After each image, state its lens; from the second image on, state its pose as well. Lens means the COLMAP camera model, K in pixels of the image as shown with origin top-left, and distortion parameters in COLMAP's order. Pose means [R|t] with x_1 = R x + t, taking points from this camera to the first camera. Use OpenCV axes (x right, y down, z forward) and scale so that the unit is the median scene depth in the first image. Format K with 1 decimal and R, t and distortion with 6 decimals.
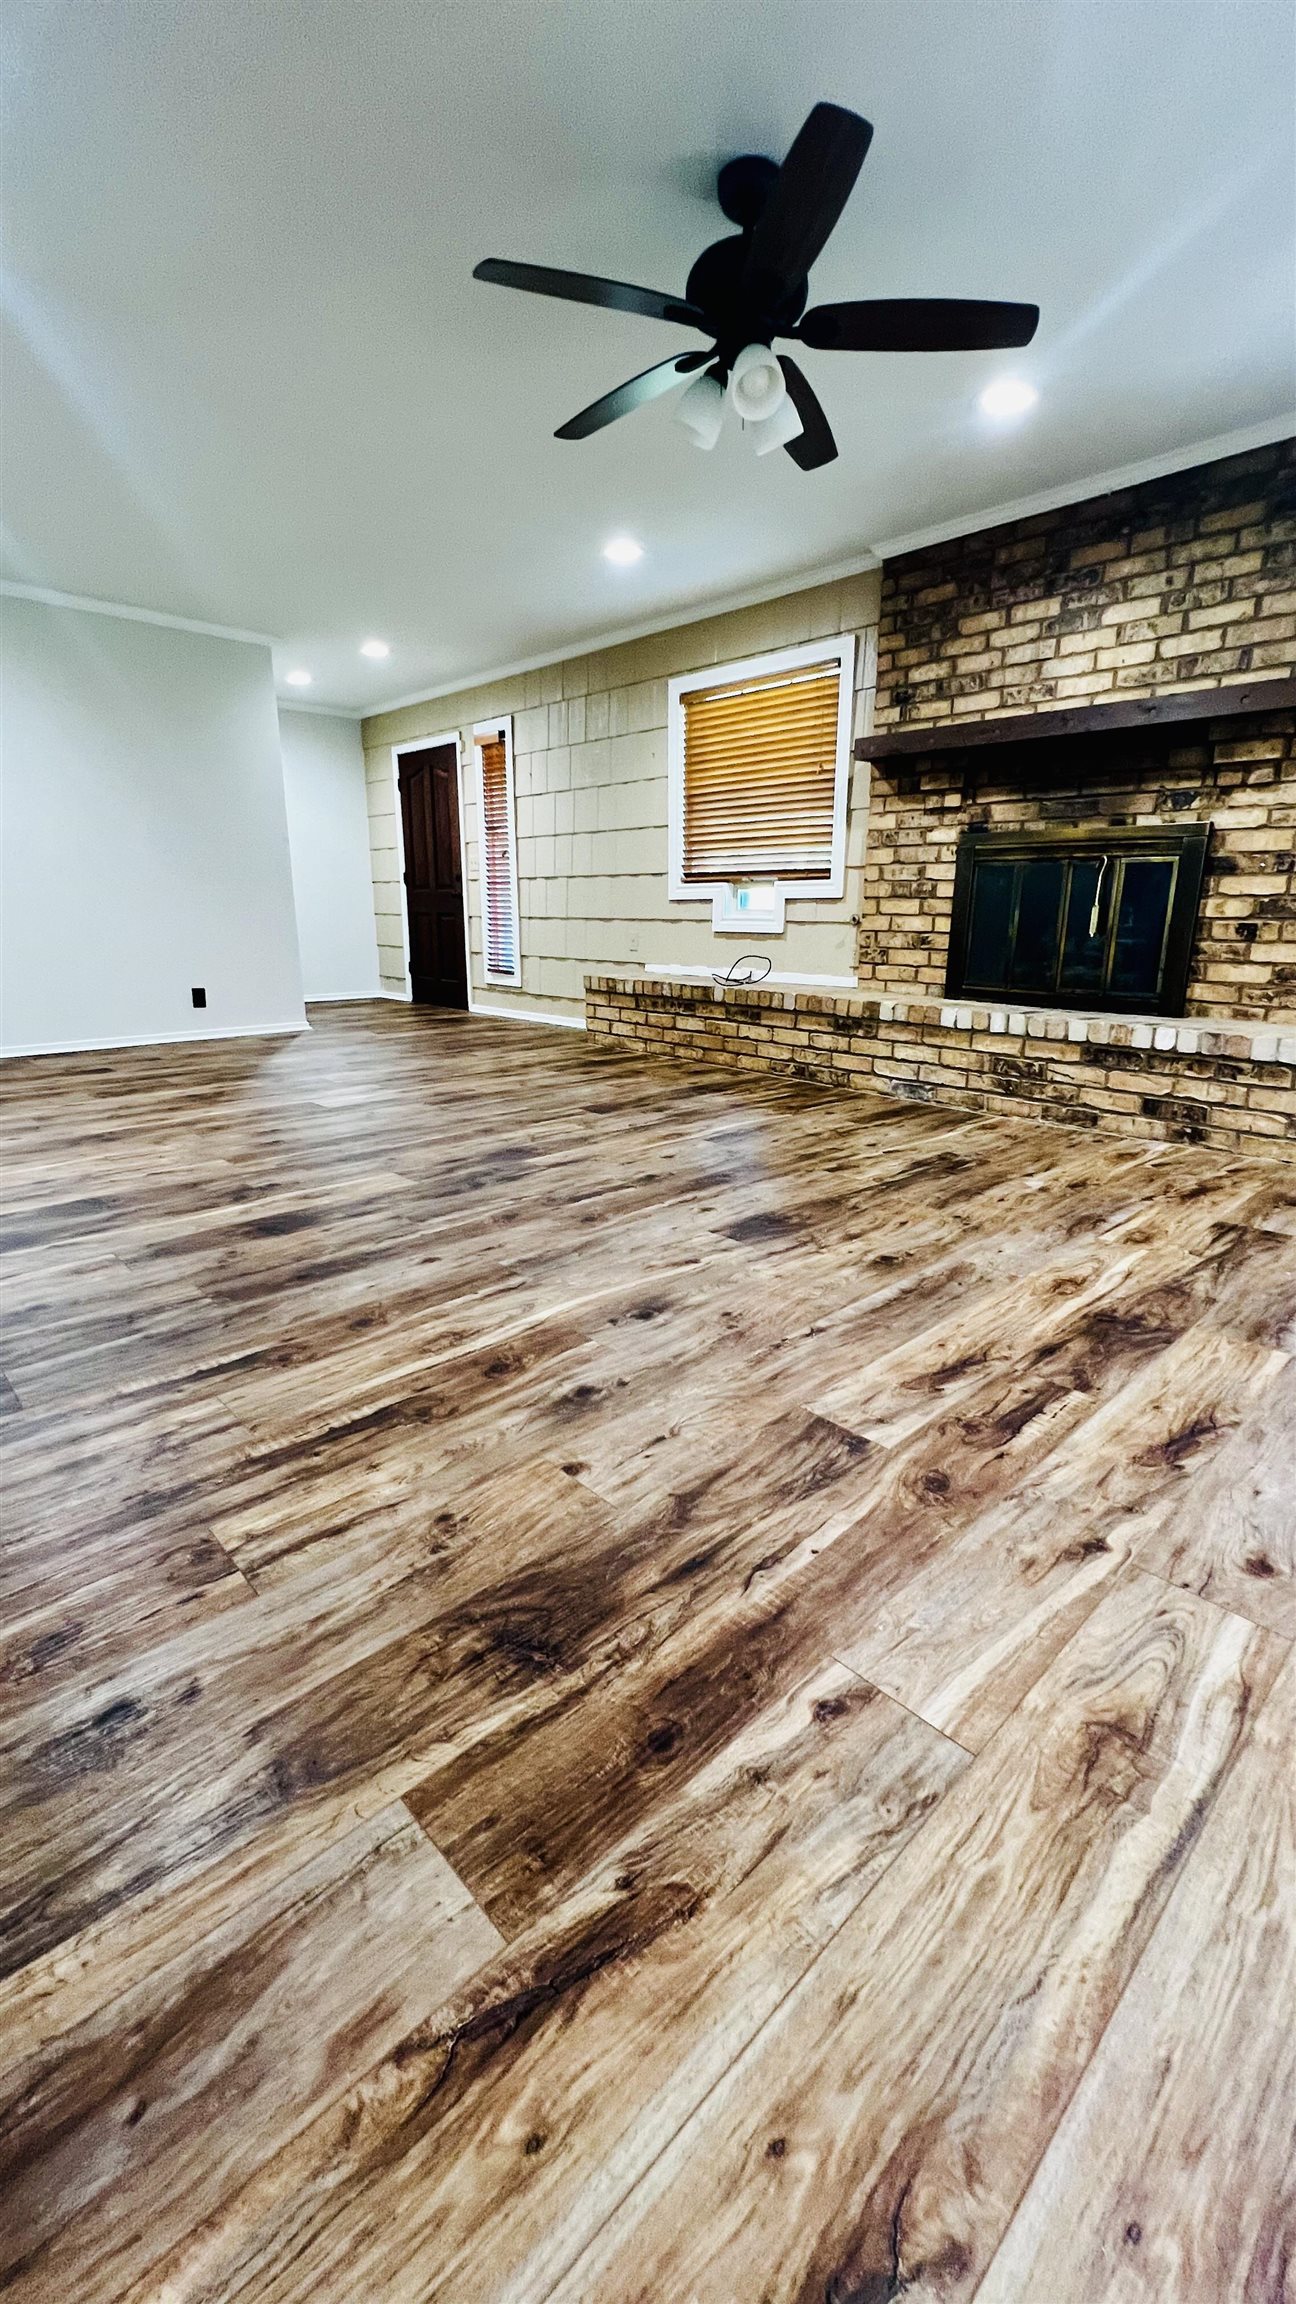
lens RADIAL K [[923.6, 0, 653.4], [0, 923.6, 1142.2], [0, 0, 1]] dist [-0.000861, 0.000221]
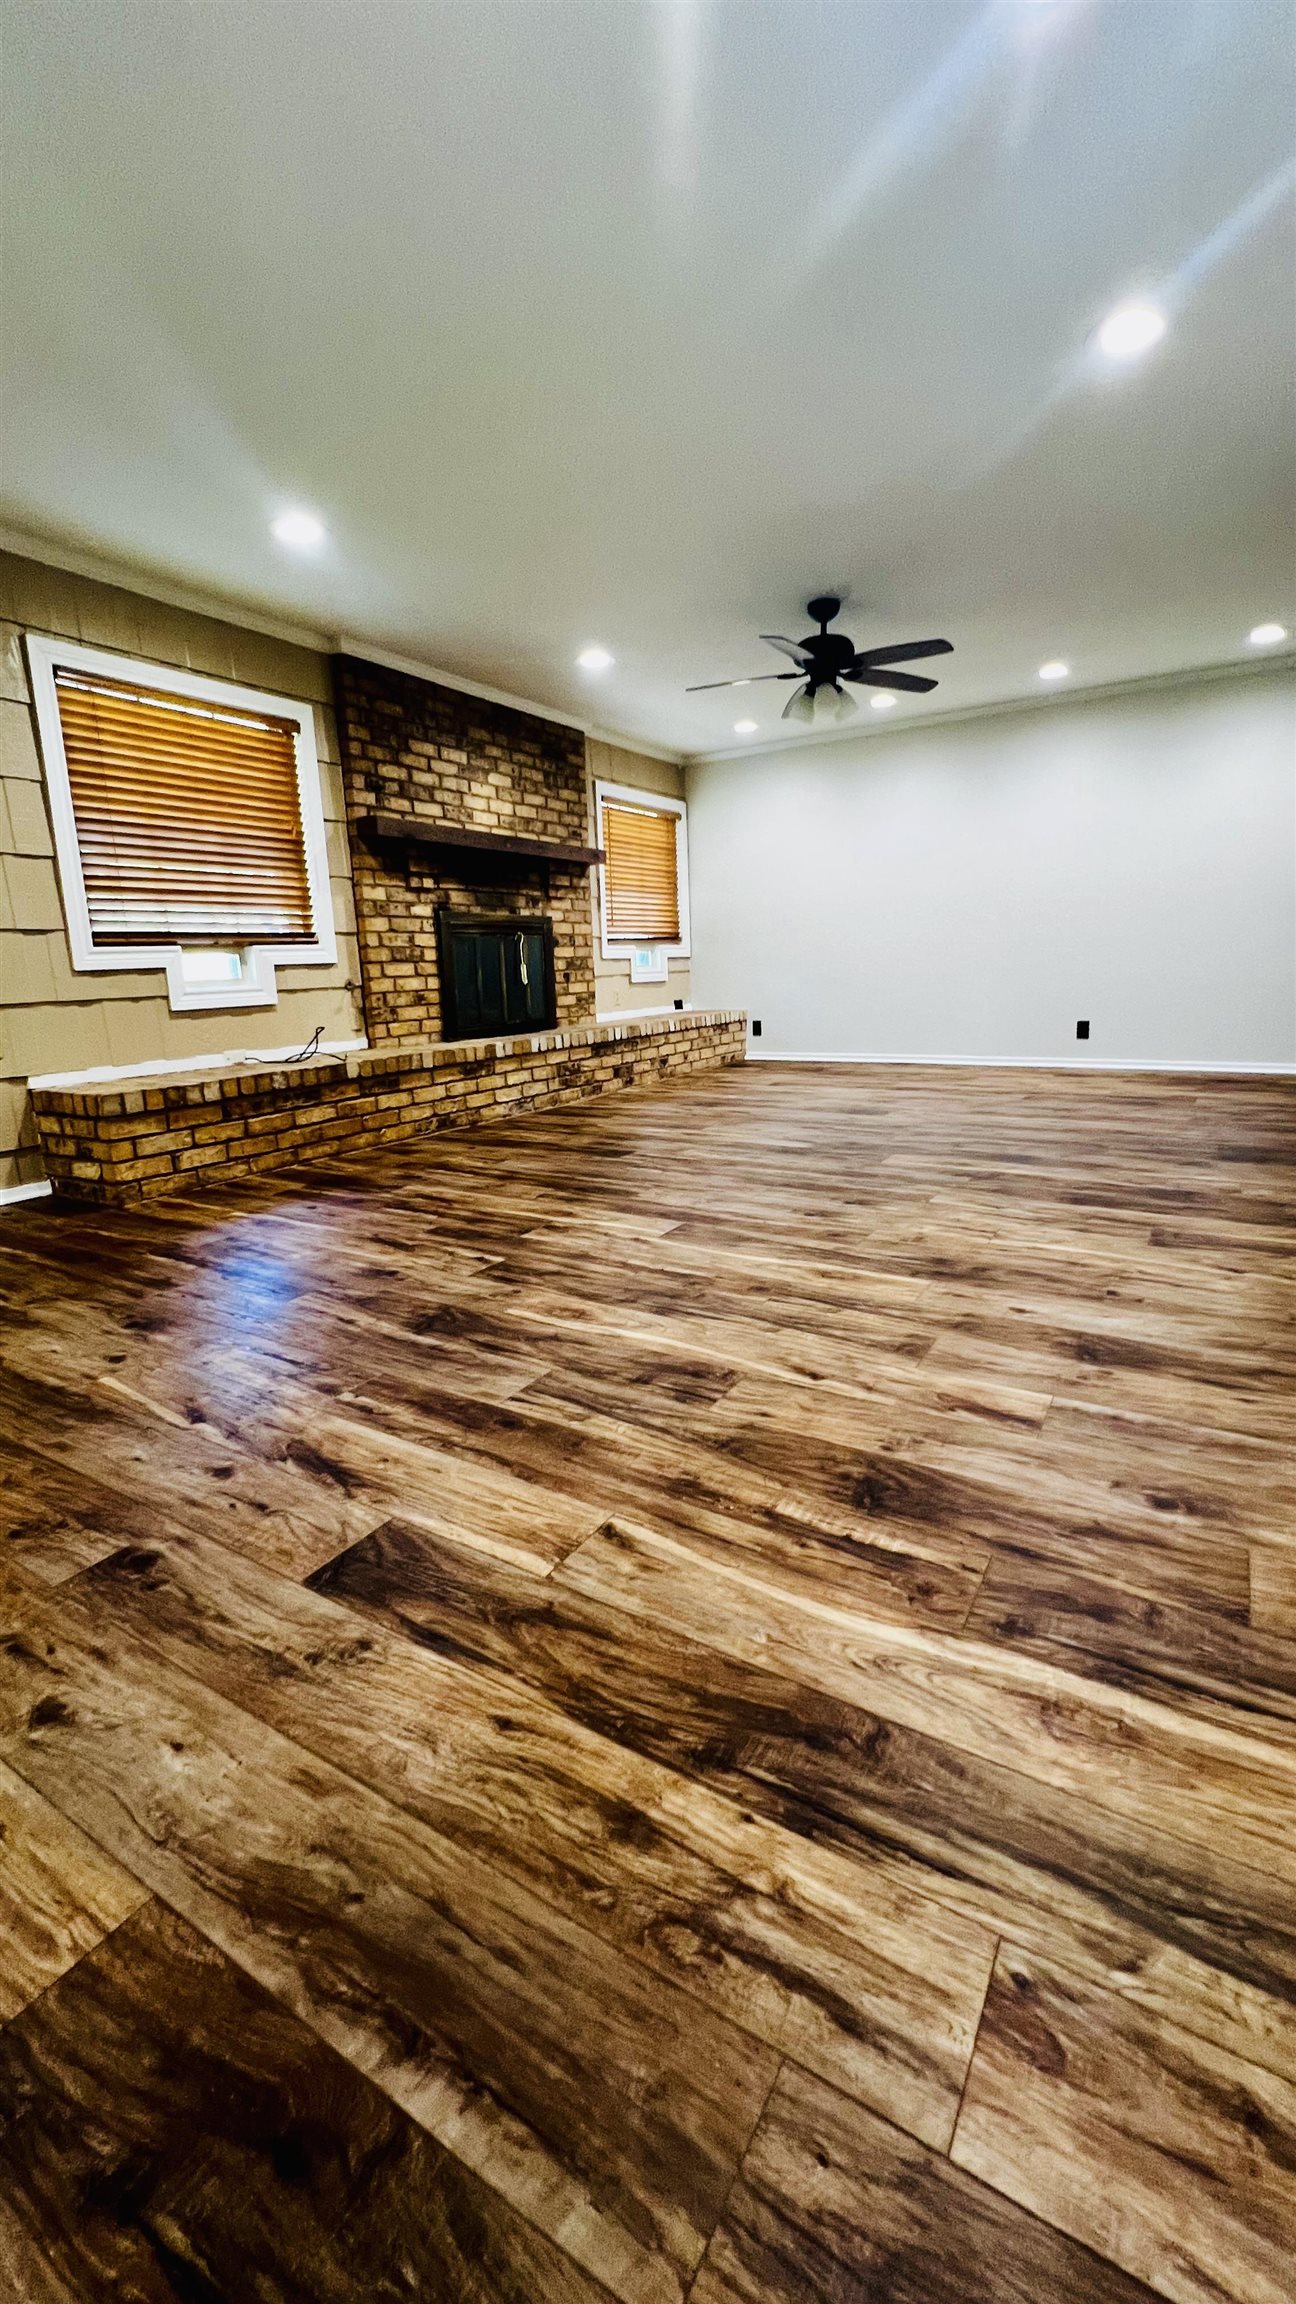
lens RADIAL K [[923.6, 0, 653.4], [0, 923.6, 1142.2], [0, 0, 1]] dist [-0.000861, 0.000221]
pose [[-0.254306, -0.180157, 0.950196, -1.130506], [0.270974, 0.929870, 0.248825, -0.316092], [-0.928387, 0.320756, -0.187654, 1.225579]]
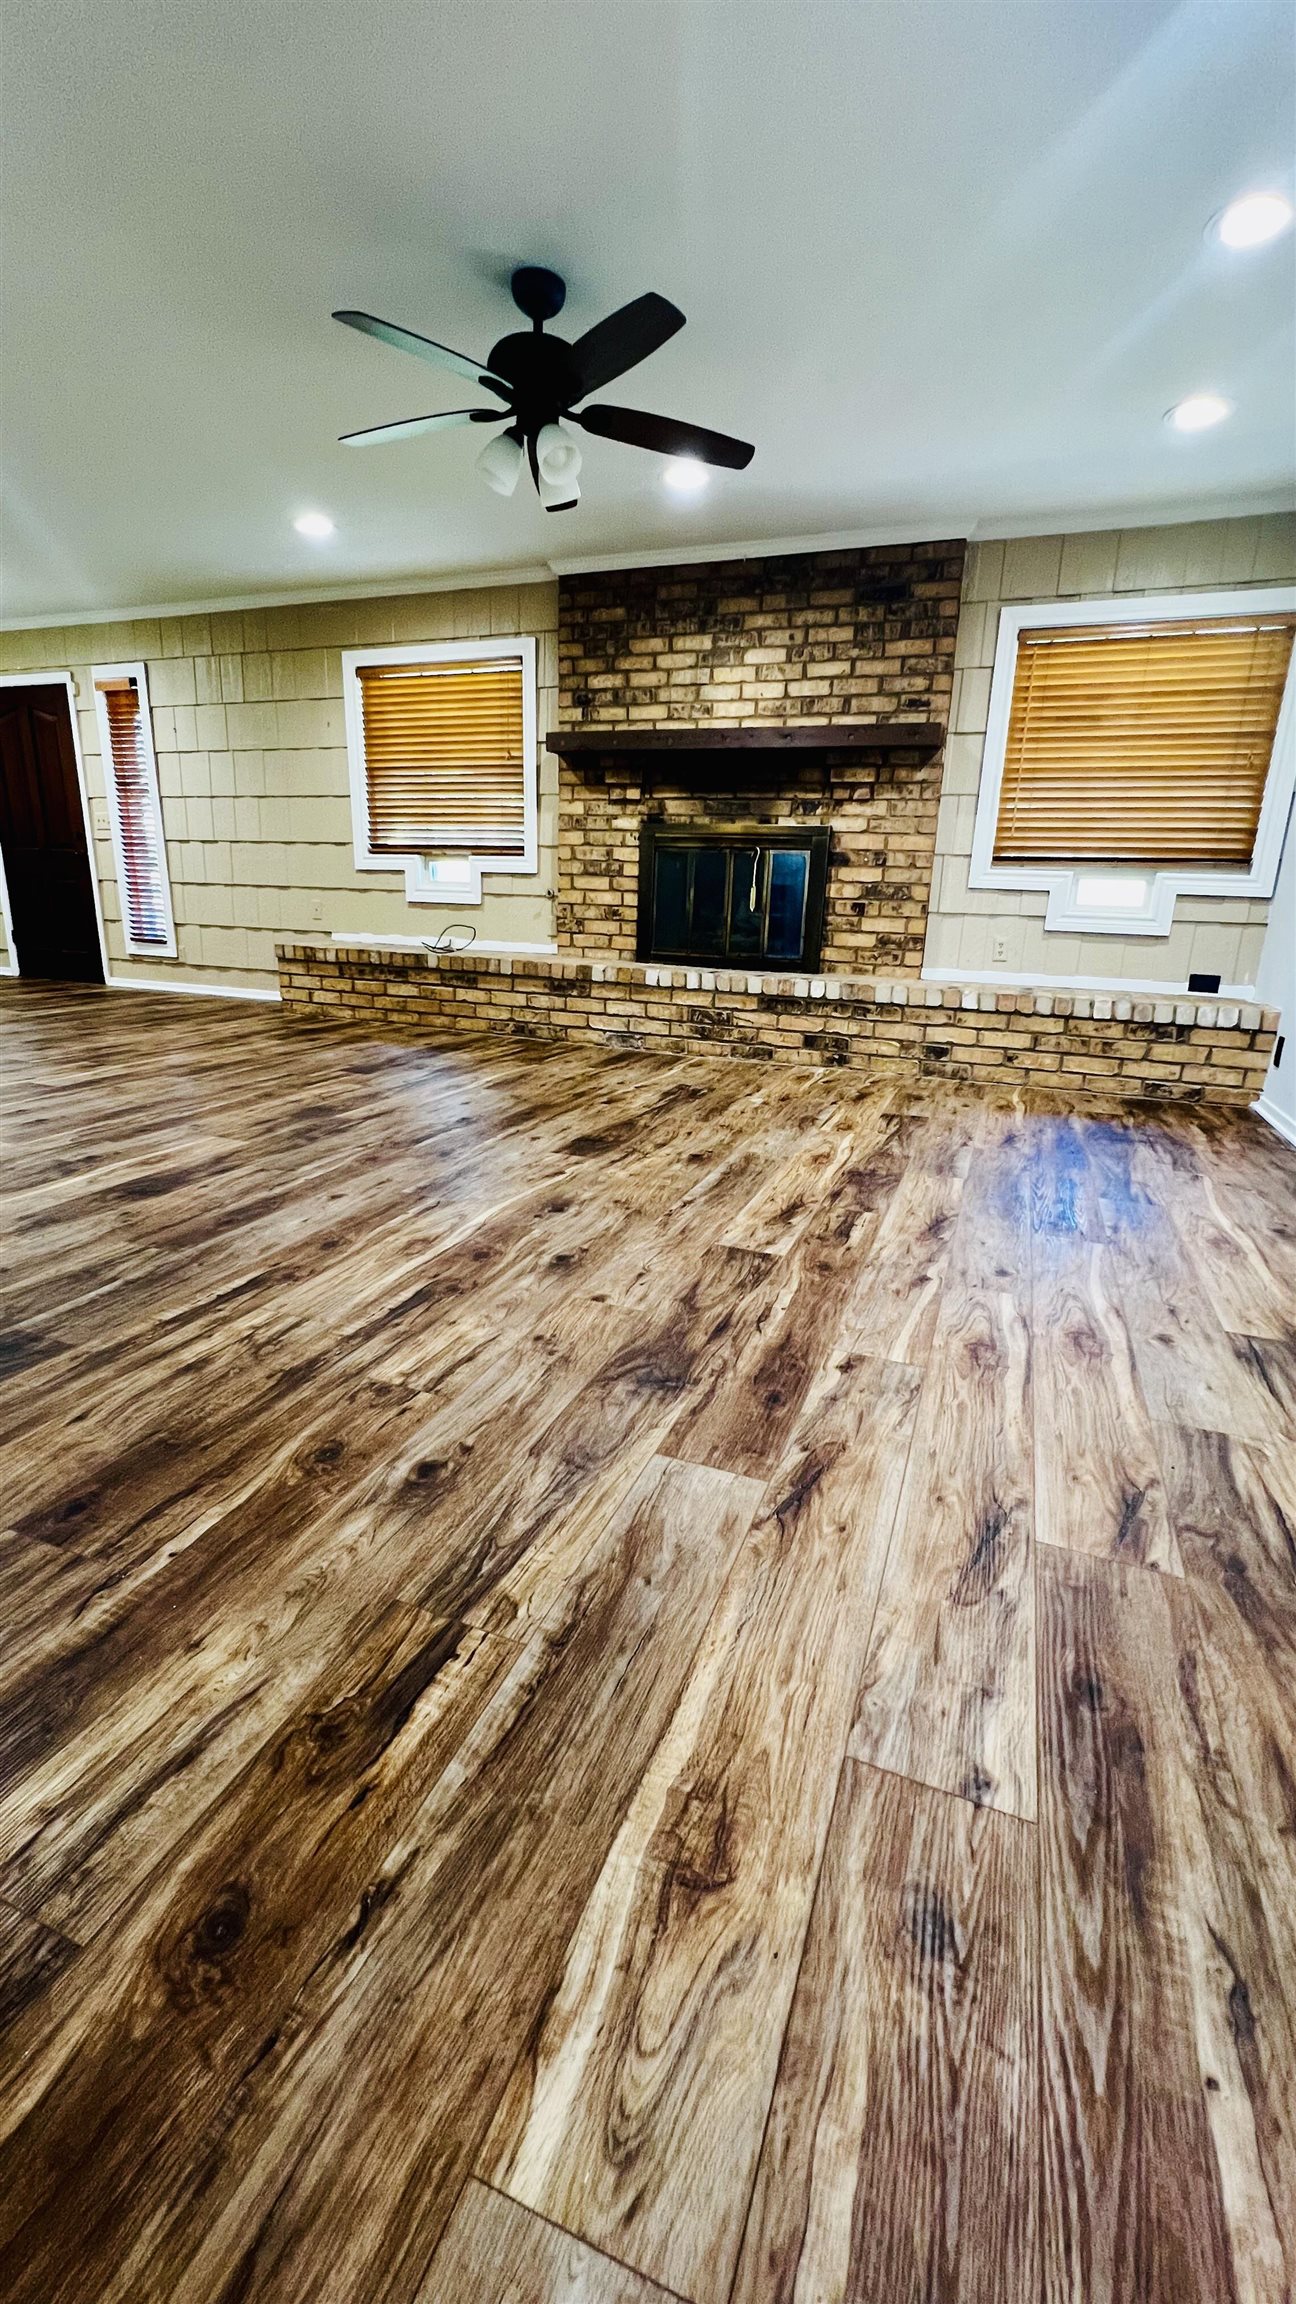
lens RADIAL K [[923.6, 0, 653.4], [0, 923.6, 1142.2], [0, 0, 1]] dist [-0.000861, 0.000221]
pose [[0.905524, -0.091806, 0.414243, -0.212357], [0.079360, 0.995728, 0.047198, 0.024131], [-0.416806, -0.009865, 0.908942, -0.105580]]
